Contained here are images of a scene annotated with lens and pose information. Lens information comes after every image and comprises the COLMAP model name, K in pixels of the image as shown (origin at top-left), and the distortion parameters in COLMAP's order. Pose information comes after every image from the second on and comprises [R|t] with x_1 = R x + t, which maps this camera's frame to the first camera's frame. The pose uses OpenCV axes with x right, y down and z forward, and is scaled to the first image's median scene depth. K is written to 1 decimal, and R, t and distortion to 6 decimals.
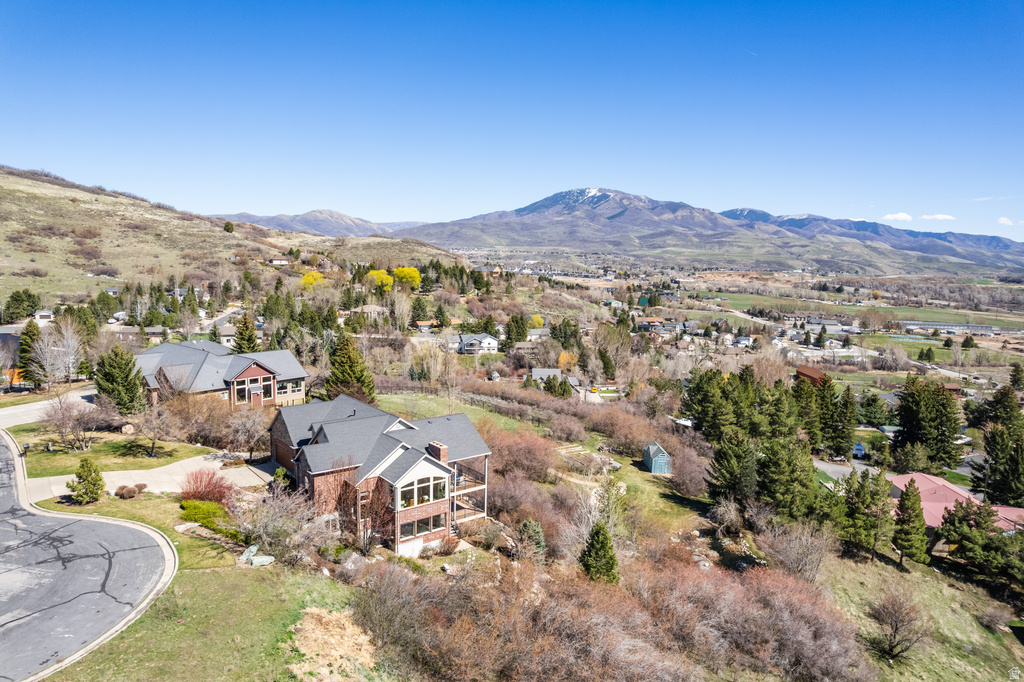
lens RADIAL K [[655.7, 0, 510.5], [0, 655.7, 342.3], [0, 0, 1]] dist [-0.080472, 0.071579]
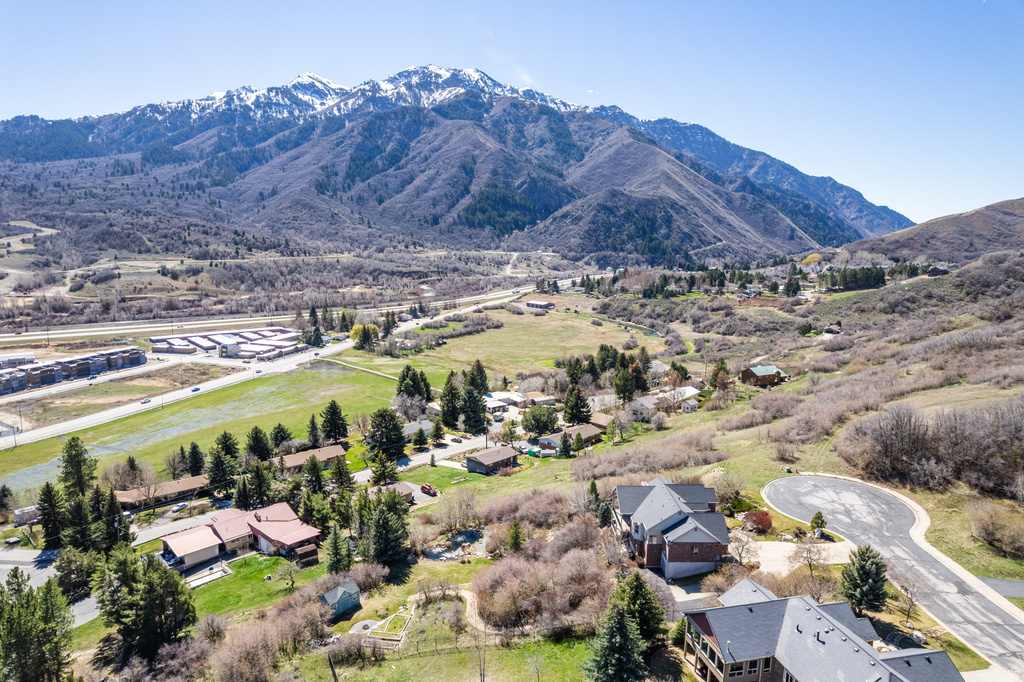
lens RADIAL K [[655.7, 0, 511.9], [0, 655.7, 343.2], [0, 0, 1]] dist [-0.080472, 0.071579]
pose [[-0.782924, -0.146452, 0.604634, -0.098626], [0.040470, 0.957848, 0.284410, -0.088093], [-0.620800, 0.247141, -0.743995, 0.279189]]
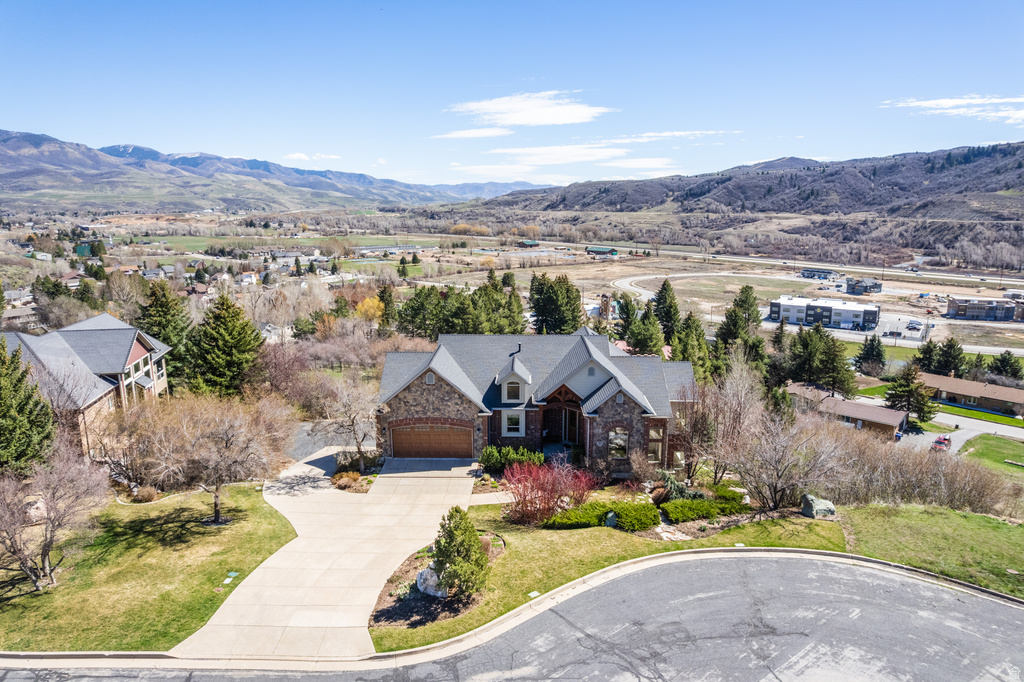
lens RADIAL K [[655.7, 0, 511.6], [0, 655.7, 342.4], [0, 0, 1]] dist [-0.080472, 0.071579]
pose [[0.648893, -0.185095, 0.738023, -0.091161], [0.117515, 0.982701, 0.143136, -0.000401], [-0.751750, -0.006151, 0.659420, 0.061355]]
